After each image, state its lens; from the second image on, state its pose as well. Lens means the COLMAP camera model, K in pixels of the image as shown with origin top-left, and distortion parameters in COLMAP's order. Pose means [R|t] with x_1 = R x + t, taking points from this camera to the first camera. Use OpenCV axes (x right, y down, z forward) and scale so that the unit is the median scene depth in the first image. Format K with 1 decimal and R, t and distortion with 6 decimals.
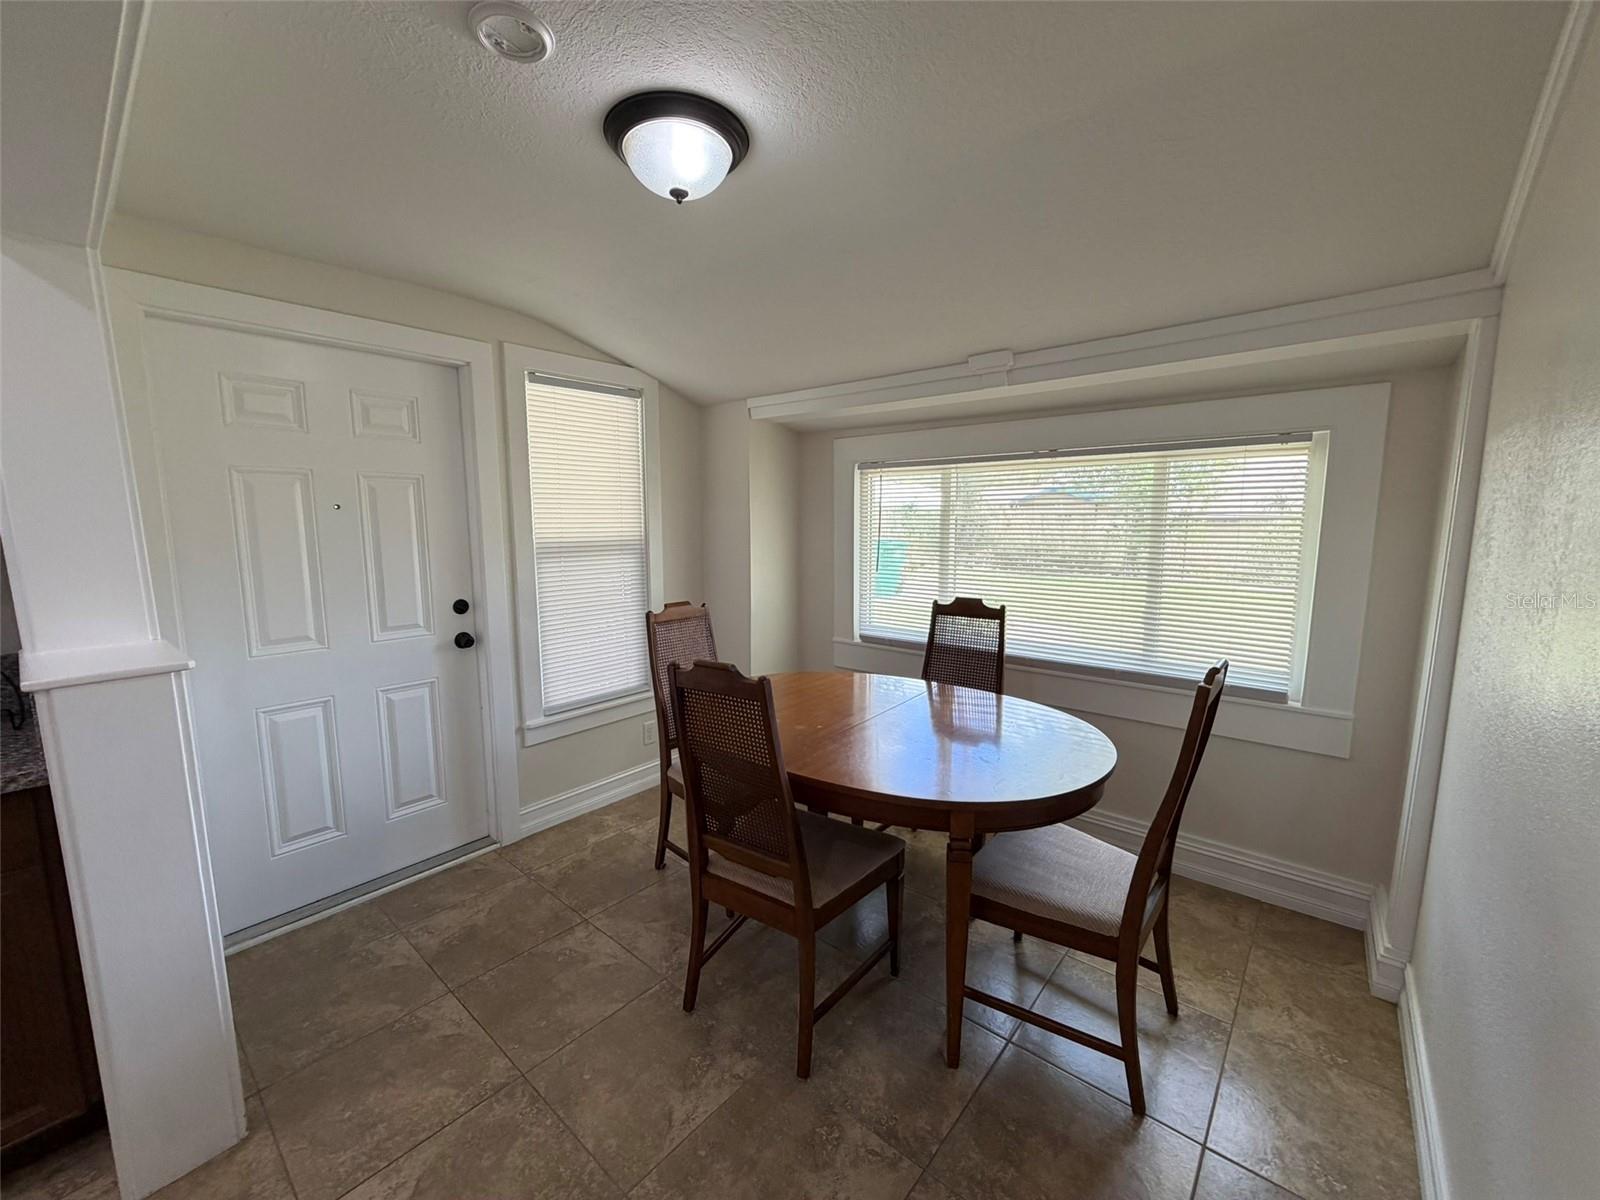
lens RADIAL K [[638.5, 0, 799.8], [0, 638.5, 596.5], [0, 0, 1]] dist [-0.000101, 0.000415]
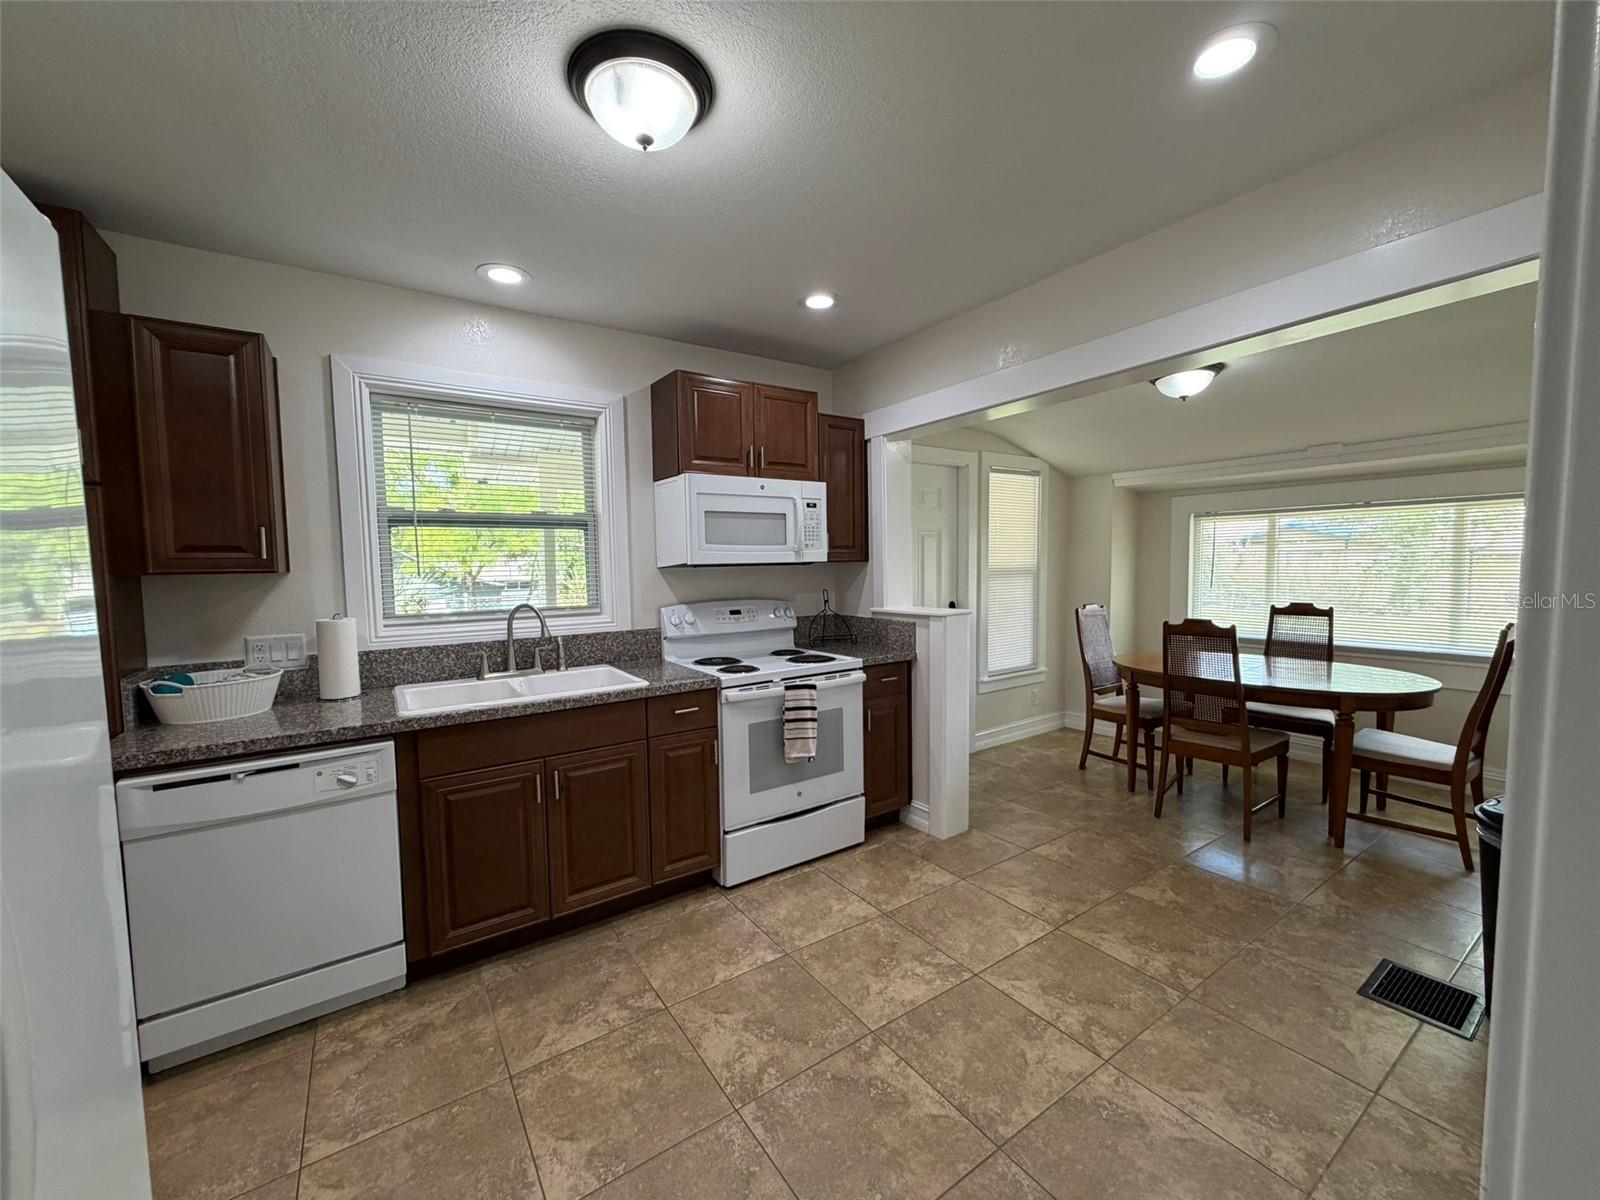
lens RADIAL K [[638.5, 0, 799.1], [0, 638.5, 600.6], [0, 0, 1]] dist [-0.000101, 0.000415]
pose [[0.965420, 0.006167, -0.260626, -0.475429], [-0.022097, 0.998058, -0.058239, 0.109330], [0.259761, 0.061984, 0.963682, -0.733282]]
